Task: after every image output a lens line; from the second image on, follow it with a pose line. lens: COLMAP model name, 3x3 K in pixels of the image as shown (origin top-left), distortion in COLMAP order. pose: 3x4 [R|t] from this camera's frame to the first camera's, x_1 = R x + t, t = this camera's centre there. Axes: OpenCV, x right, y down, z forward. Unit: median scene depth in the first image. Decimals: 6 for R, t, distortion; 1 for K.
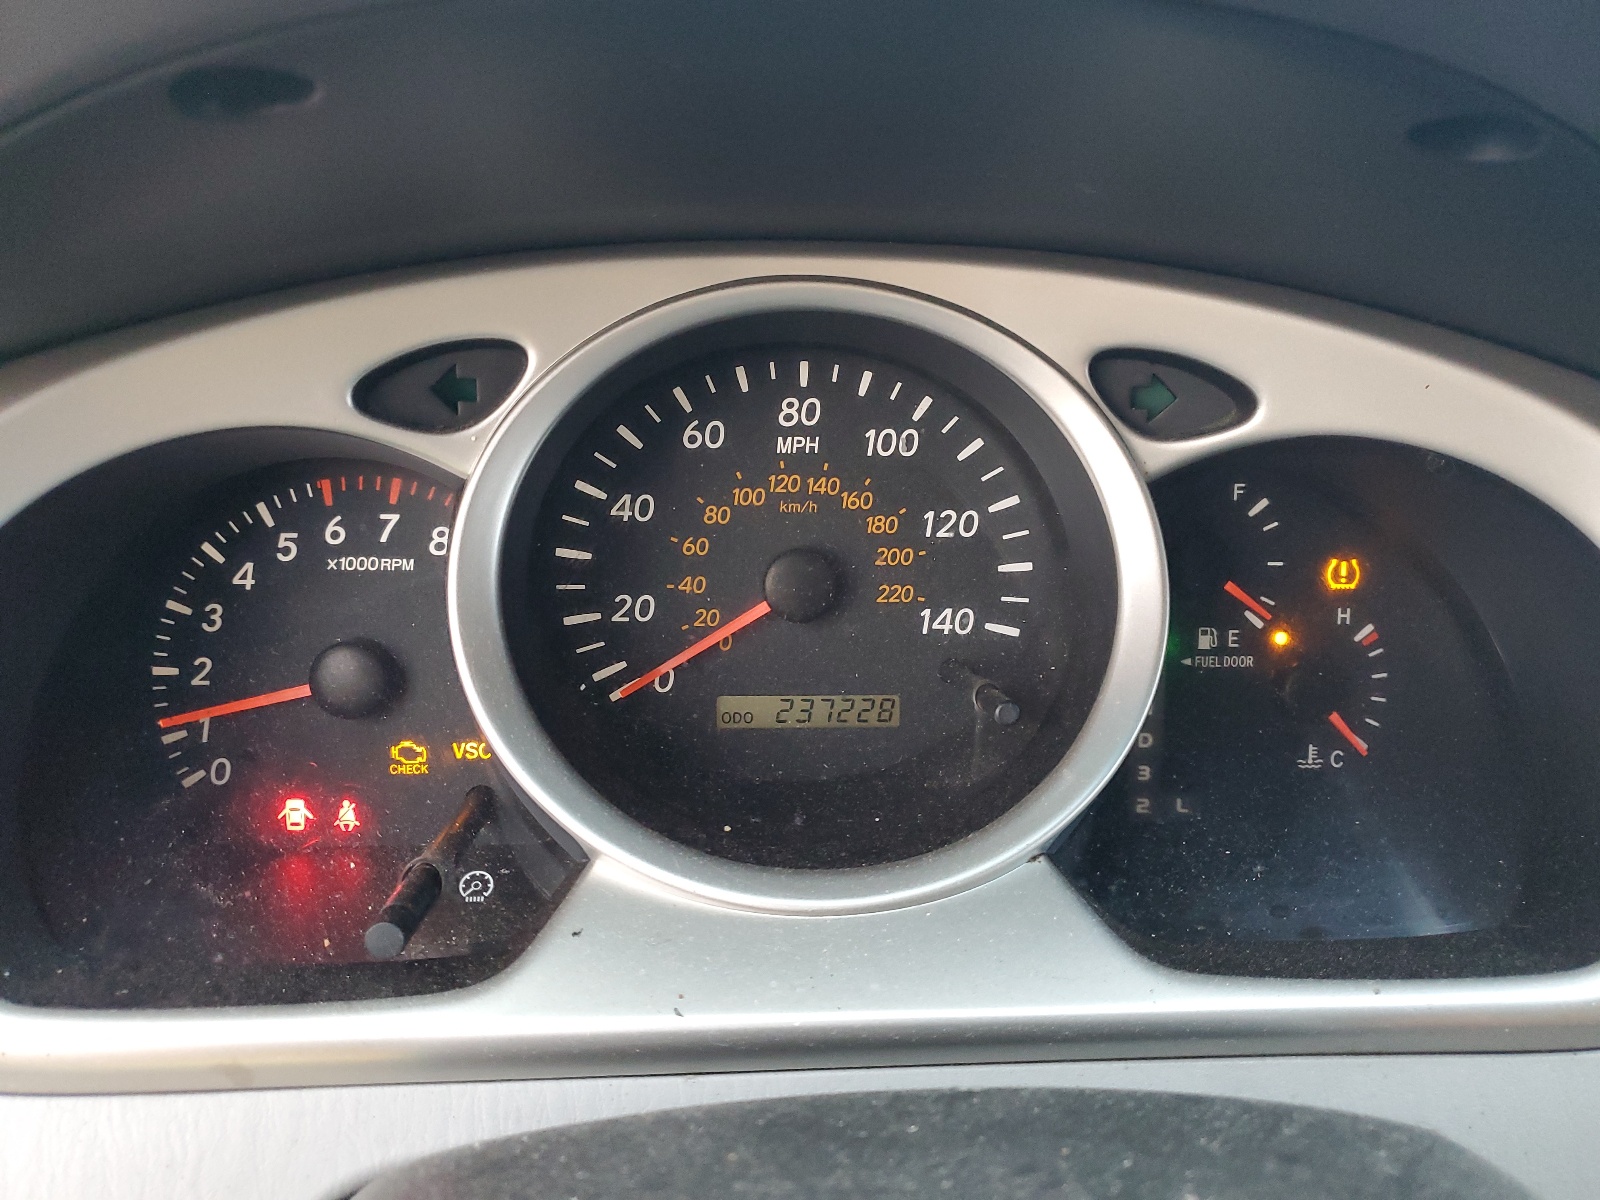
lens RADIAL K [[1212.0, 0, 801.0], [0, 1212.0, 599.5], [0, 0, 1]] dist [-0.004977, -0.002260]
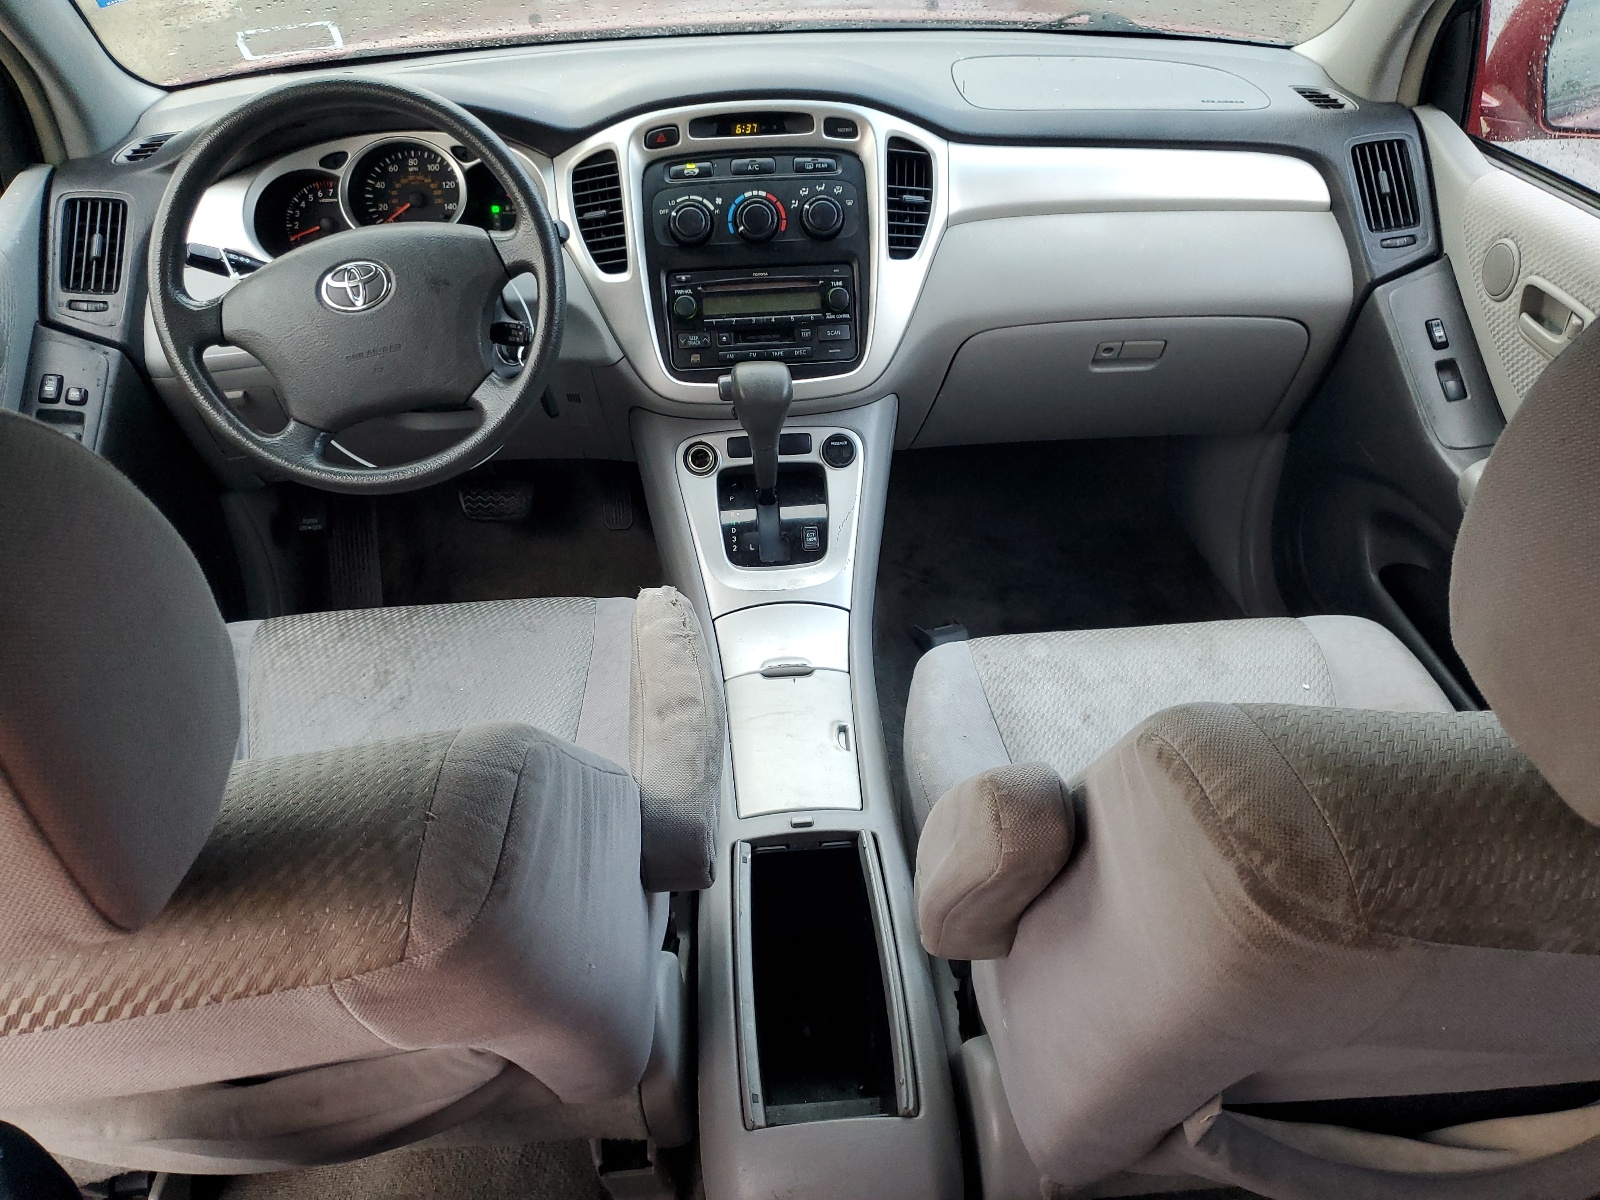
lens RADIAL K [[1212.0, 0, 799.1], [0, 1212.0, 600.4], [0, 0, 1]] dist [-0.004977, -0.002260]
pose [[0.998254, -0.050010, -0.031443, 1.600732], [0.054928, 0.981669, 0.182506, 0.763045], [0.021740, -0.183915, 0.982702, -4.018520]]
